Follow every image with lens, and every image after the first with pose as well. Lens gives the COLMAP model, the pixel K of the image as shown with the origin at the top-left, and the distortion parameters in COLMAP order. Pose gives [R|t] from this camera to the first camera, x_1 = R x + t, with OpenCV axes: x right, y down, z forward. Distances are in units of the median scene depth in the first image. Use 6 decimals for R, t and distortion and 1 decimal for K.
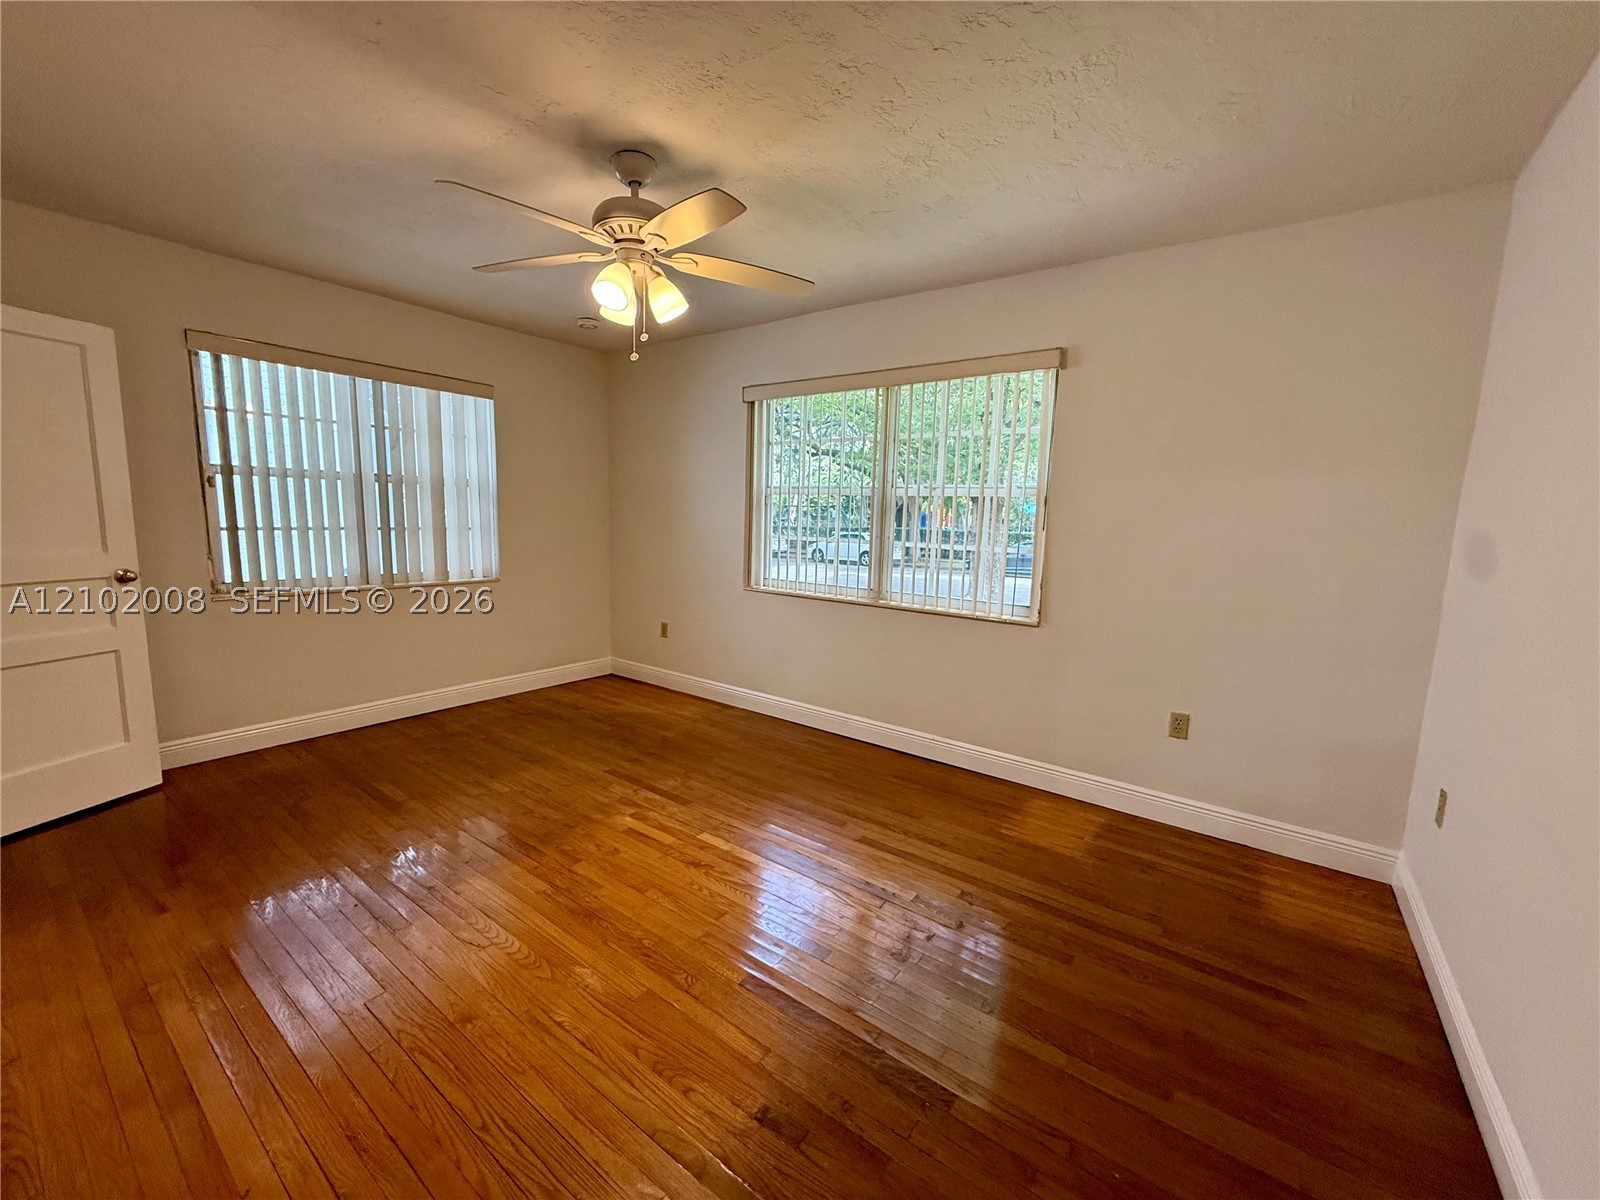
lens RADIAL K [[637.9, 0, 789.5], [0, 637.9, 596.6], [0, 0, 1]] dist [-0.000396, 0.000629]
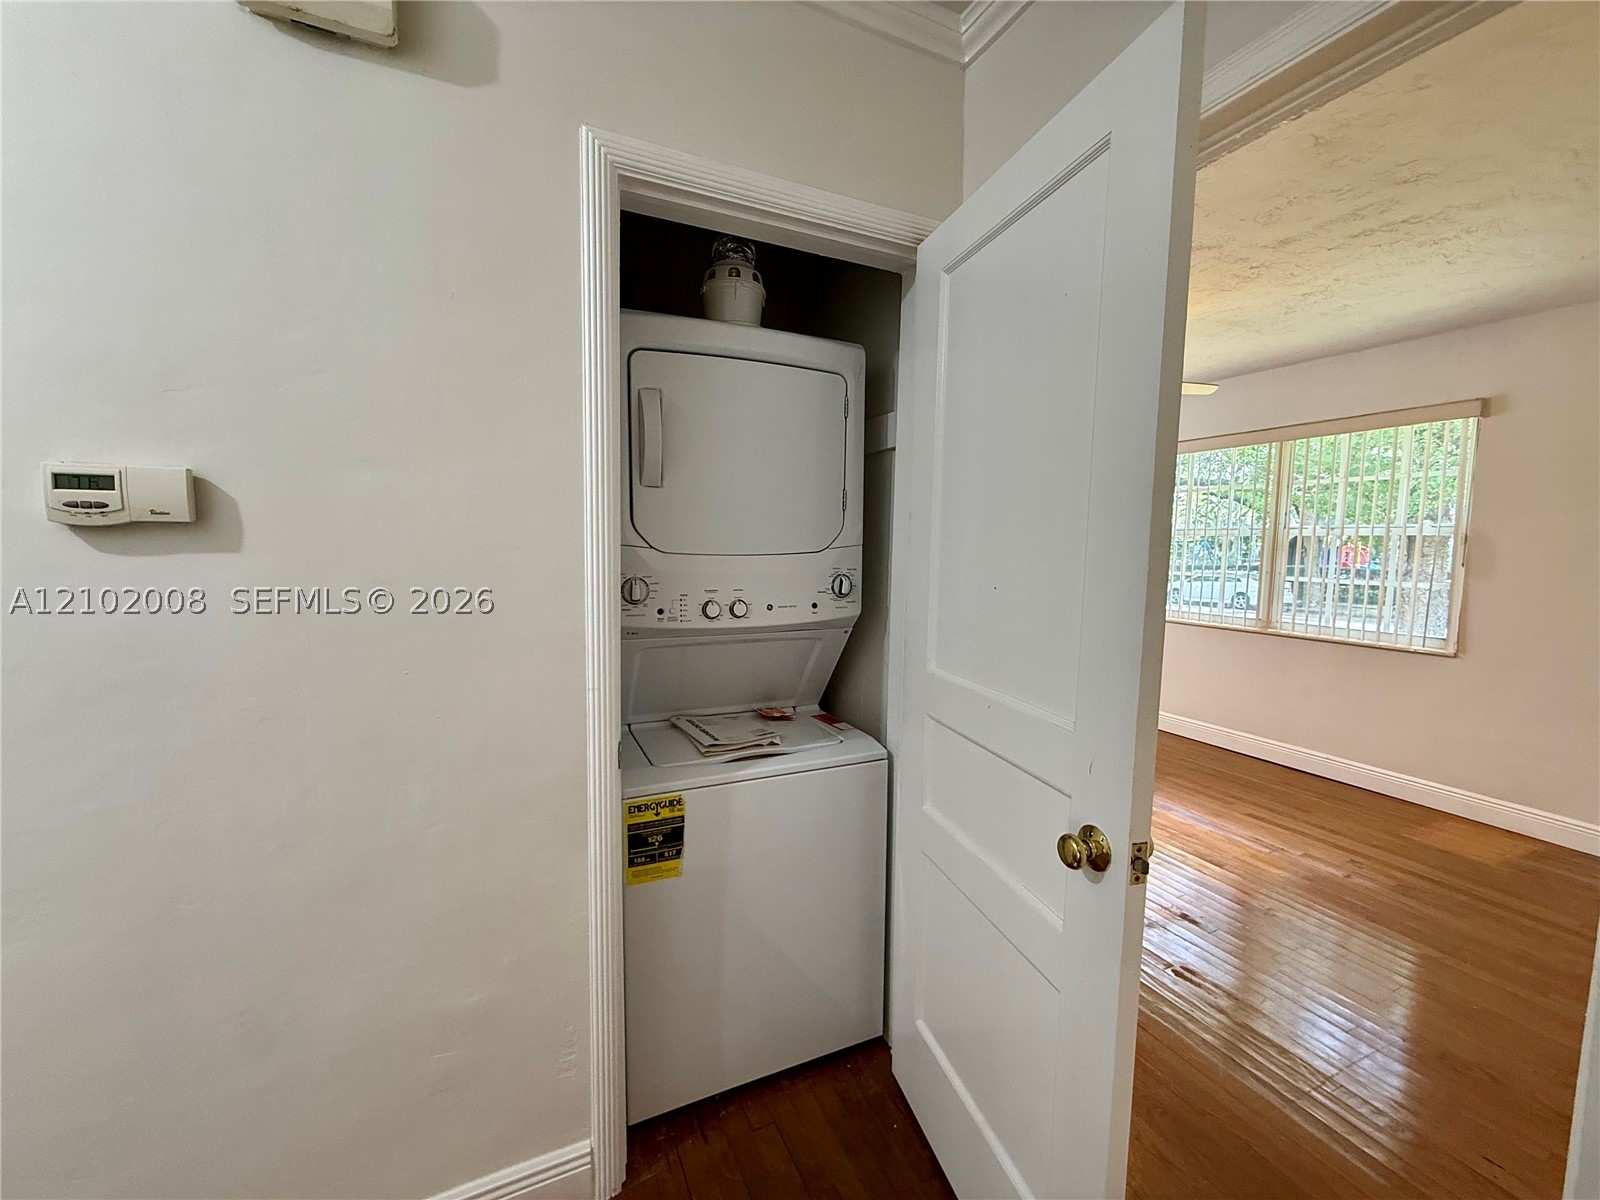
lens RADIAL K [[637.9, 0, 796.2], [0, 637.9, 596.1], [0, 0, 1]] dist [-0.000396, 0.000629]
pose [[0.883127, 0.026068, -0.468410, -0.076566], [-0.053661, 0.997515, -0.045658, 0.050063], [0.466056, 0.065457, 0.882331, -0.422762]]
